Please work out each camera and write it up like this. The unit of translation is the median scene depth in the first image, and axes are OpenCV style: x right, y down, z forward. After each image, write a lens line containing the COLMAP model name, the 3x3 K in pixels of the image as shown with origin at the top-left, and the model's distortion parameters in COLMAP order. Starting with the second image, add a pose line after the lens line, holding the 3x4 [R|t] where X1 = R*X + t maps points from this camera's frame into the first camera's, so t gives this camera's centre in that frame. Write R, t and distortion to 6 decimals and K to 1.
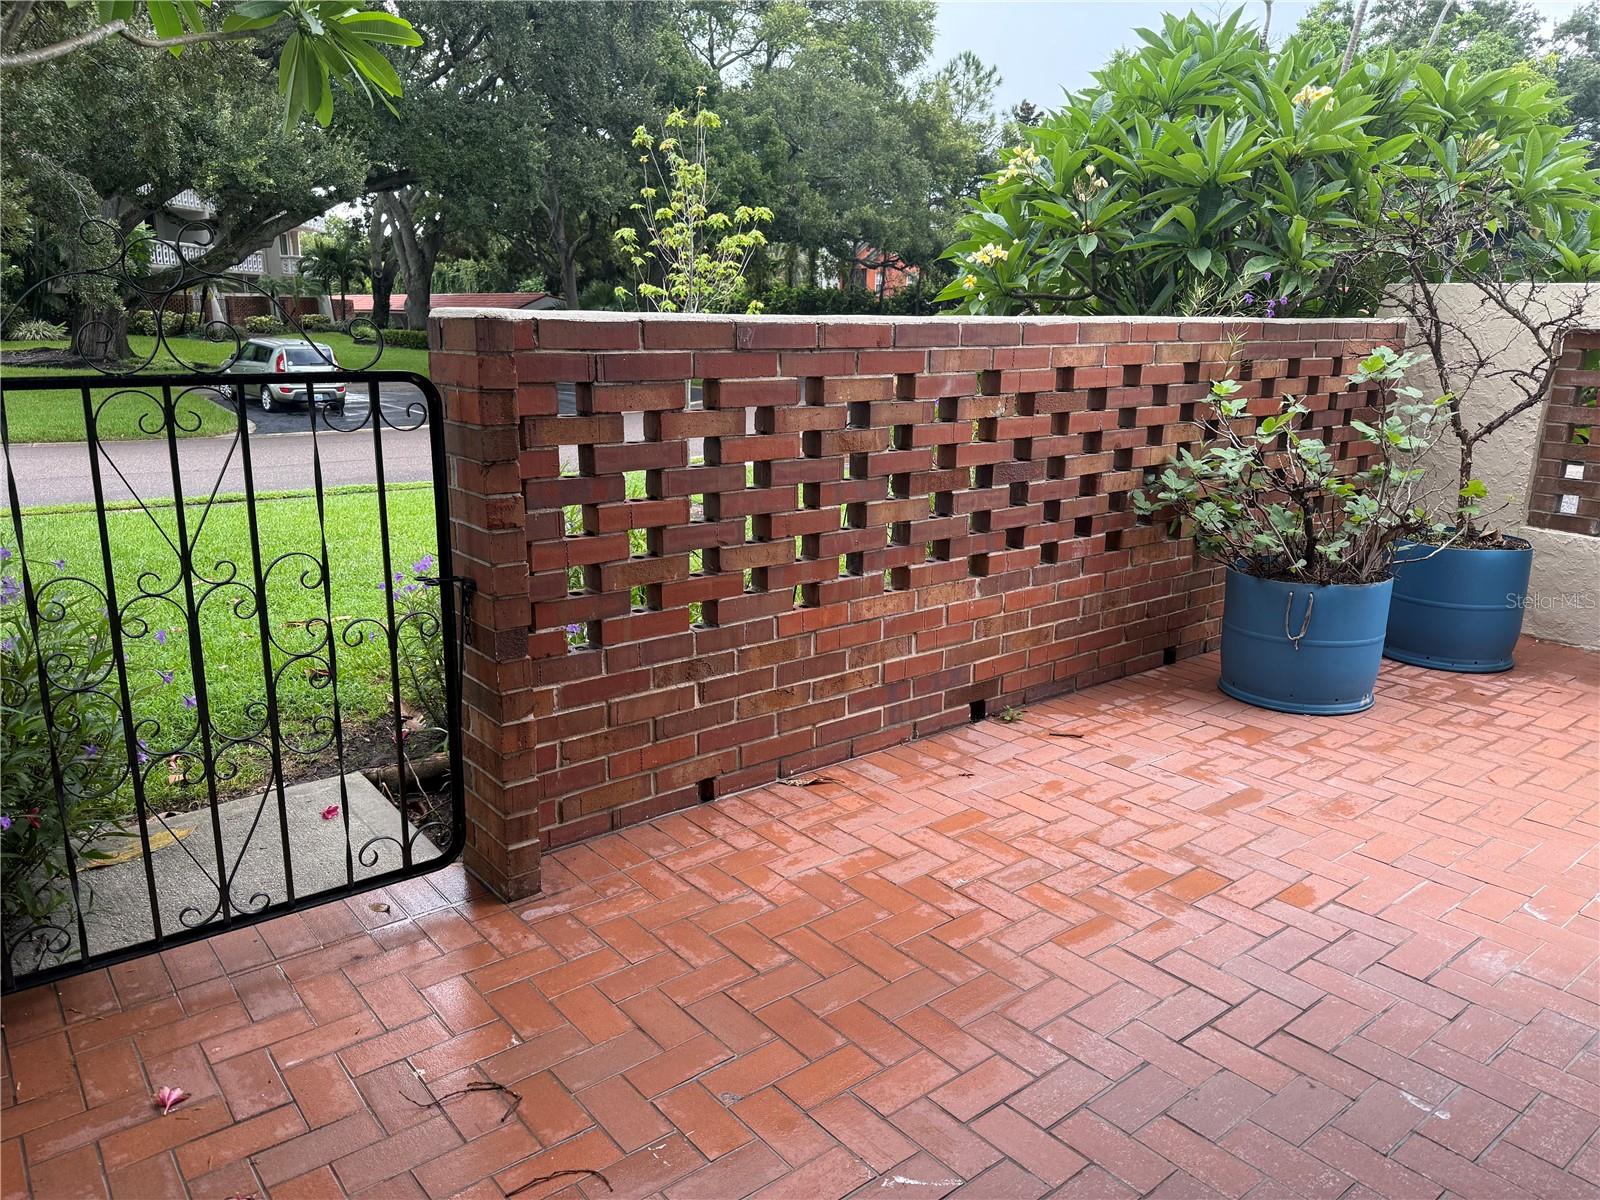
lens RADIAL K [[1129.3, 0, 800.7], [0, 1129.3, 596.5], [0, 0, 1]] dist [0.066778, -0.017959]
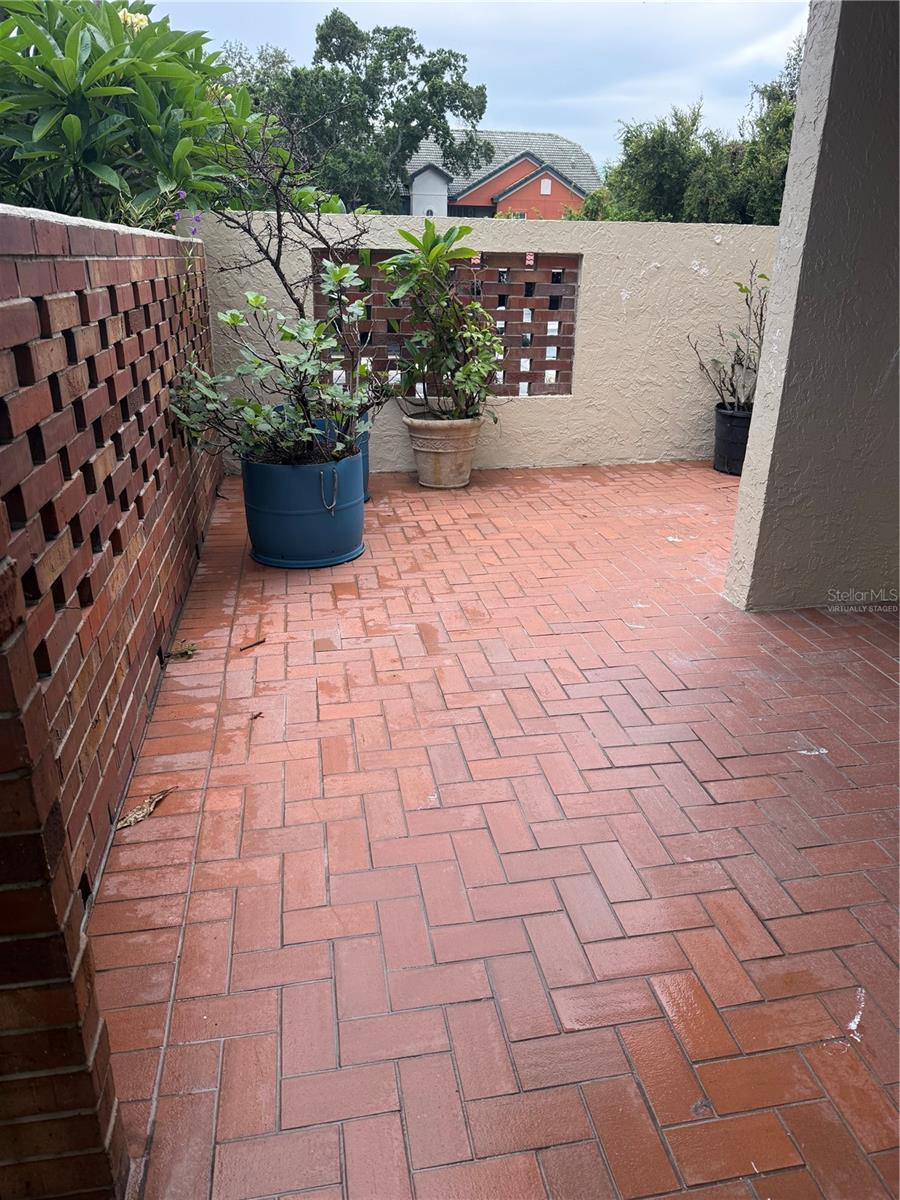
lens RADIAL K [[847.0, 0, 452.7], [0, 847.0, 603.9], [0, 0, 1]] dist [0.066778, -0.017959]
pose [[0.467866, -0.331100, 0.819435, -0.327084], [0.203209, 0.942633, 0.264856, -0.088723], [-0.860121, 0.042599, 0.508308, 0.457478]]
